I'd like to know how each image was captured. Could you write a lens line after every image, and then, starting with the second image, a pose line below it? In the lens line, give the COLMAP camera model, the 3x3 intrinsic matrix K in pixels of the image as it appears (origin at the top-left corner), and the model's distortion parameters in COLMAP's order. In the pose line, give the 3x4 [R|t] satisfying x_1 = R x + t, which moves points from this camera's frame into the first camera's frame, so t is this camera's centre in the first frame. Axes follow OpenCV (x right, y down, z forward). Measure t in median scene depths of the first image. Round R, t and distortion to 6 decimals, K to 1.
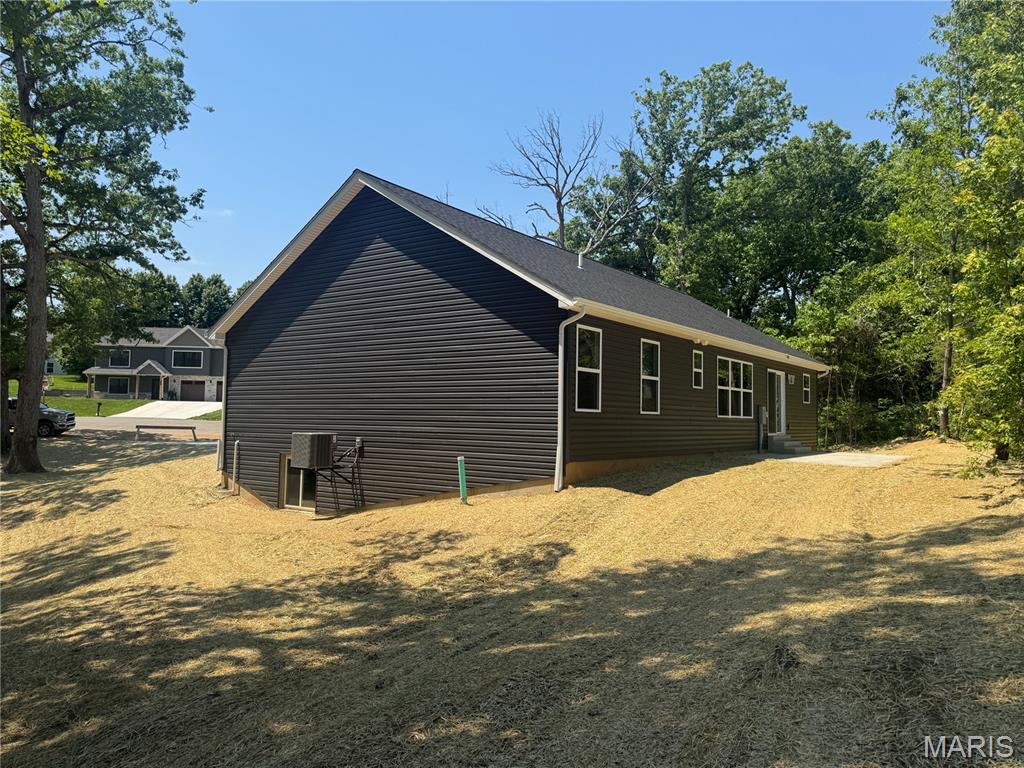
lens RADIAL K [[719.2, 0, 513.9], [0, 719.2, 384.9], [0, 0, 1]] dist [0.109424, -0.155021]
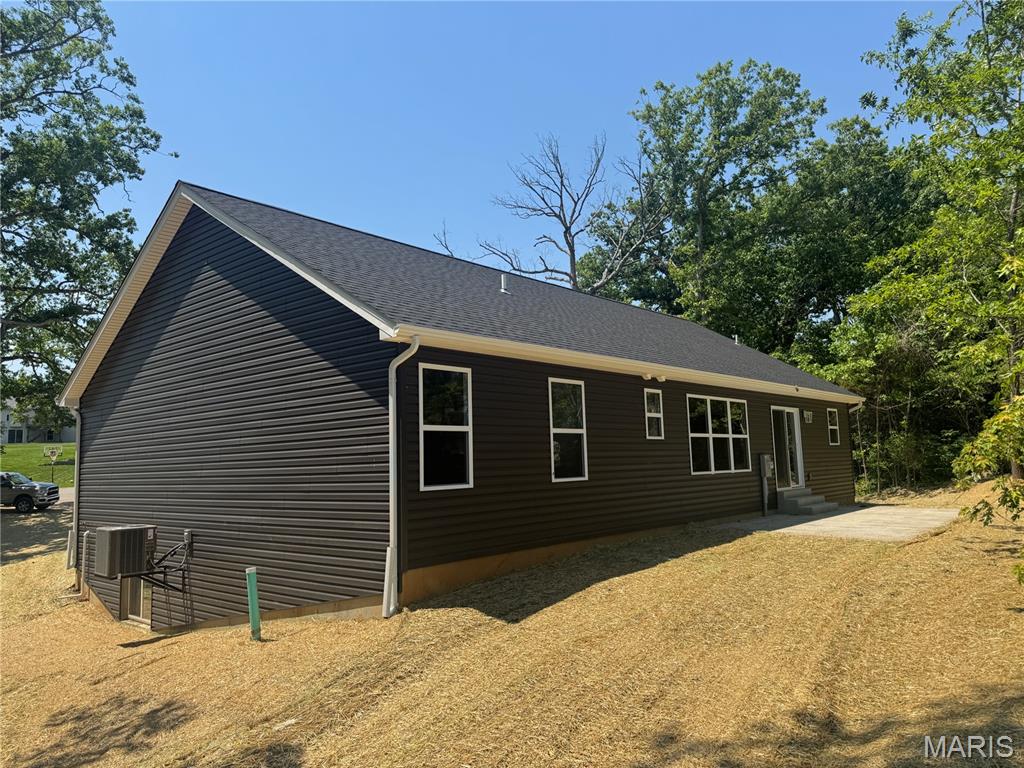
lens RADIAL K [[726.6, 0, 512.0], [0, 726.6, 384.0], [0, 0, 1]] dist [0.041223, -0.000330]
pose [[0.995216, -0.053359, -0.081844, 0.179422], [0.048322, 0.996885, -0.062338, -0.013092], [0.084916, 0.058085, 0.994694, 0.247530]]
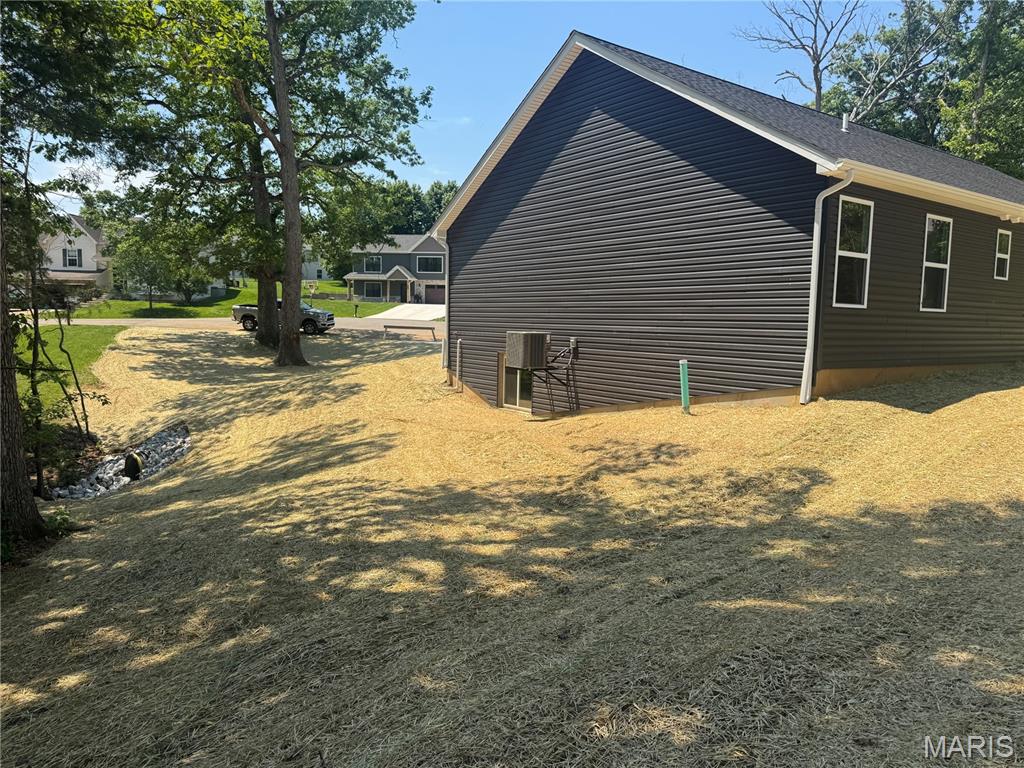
lens RADIAL K [[719.2, 0, 513.9], [0, 719.2, 384.9], [0, 0, 1]] dist [0.109424, -0.155021]
pose [[0.951097, 0.032375, -0.307192, 0.000433], [0.008475, 0.991383, 0.130722, 0.010594], [0.308777, -0.126933, 0.942626, 0.083655]]
